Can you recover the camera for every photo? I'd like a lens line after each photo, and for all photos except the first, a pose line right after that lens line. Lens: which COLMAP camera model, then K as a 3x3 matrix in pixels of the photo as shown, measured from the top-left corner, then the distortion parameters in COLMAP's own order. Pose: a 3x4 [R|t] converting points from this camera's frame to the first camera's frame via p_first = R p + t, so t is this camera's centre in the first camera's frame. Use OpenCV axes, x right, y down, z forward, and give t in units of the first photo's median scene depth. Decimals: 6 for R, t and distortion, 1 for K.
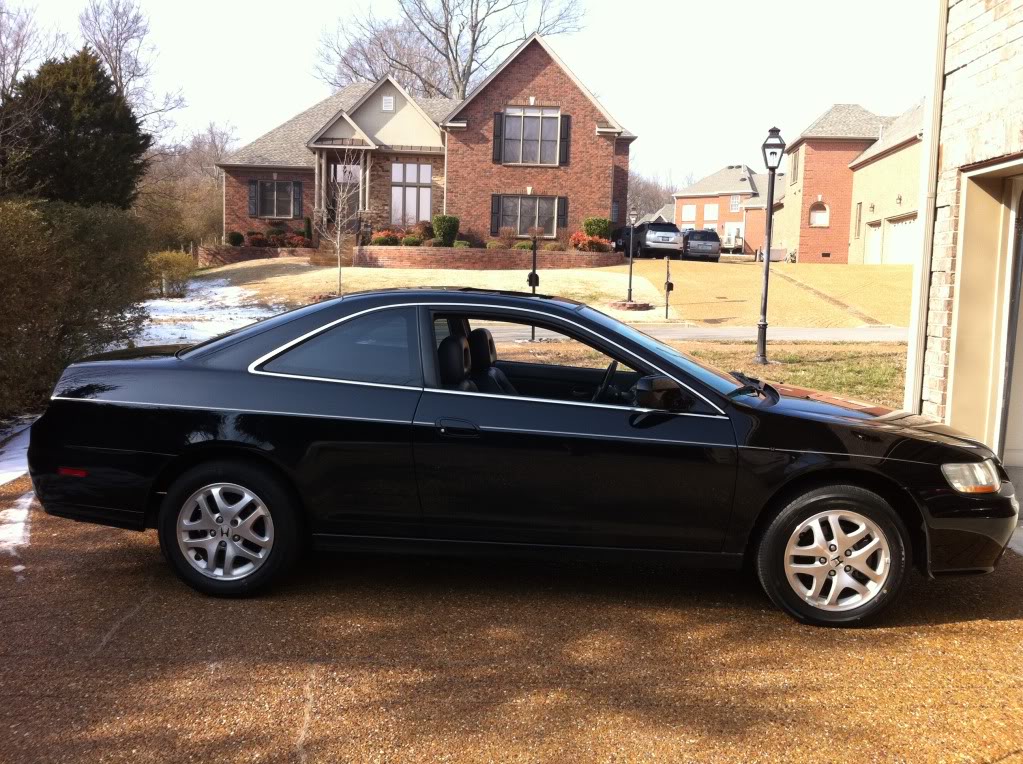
lens RADIAL K [[982.4, 0, 511.5], [0, 982.4, 382.0], [0, 0, 1]] dist [0.011376, -0.127470]
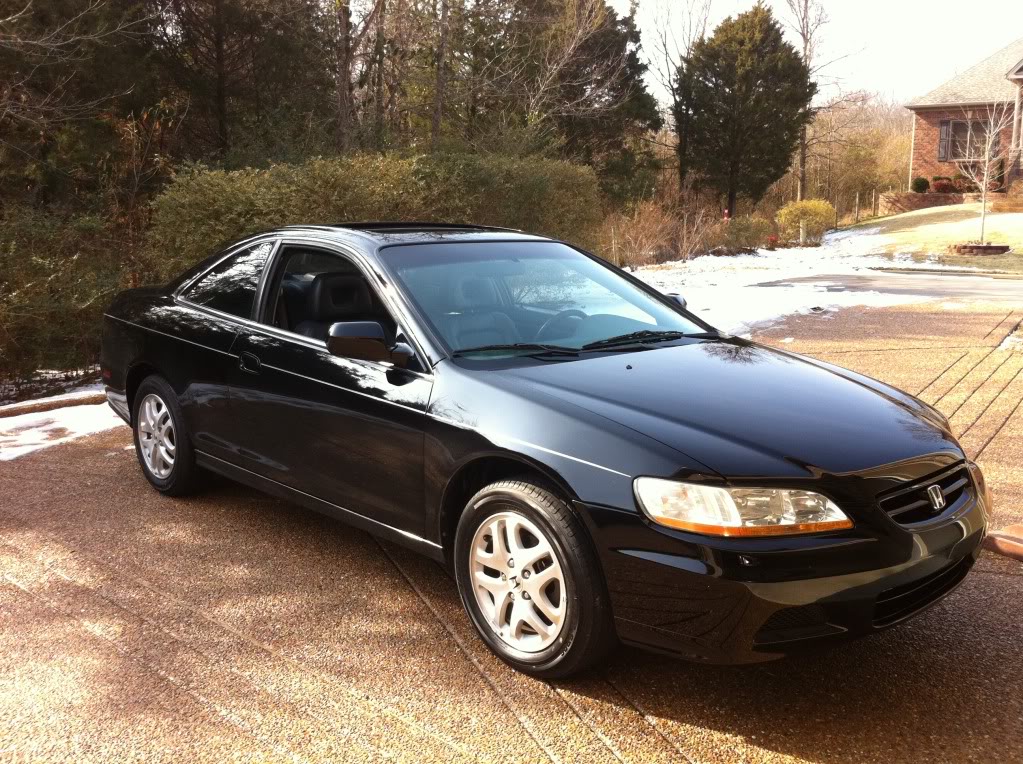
lens RADIAL K [[982.4, 0, 511.5], [0, 982.4, 382.0], [0, 0, 1]] dist [0.011376, -0.127470]
pose [[0.730459, 0.094786, -0.676347, 0.112915], [-0.062174, 0.995439, 0.072357, -0.002683], [0.680121, -0.010802, 0.733021, 0.064070]]
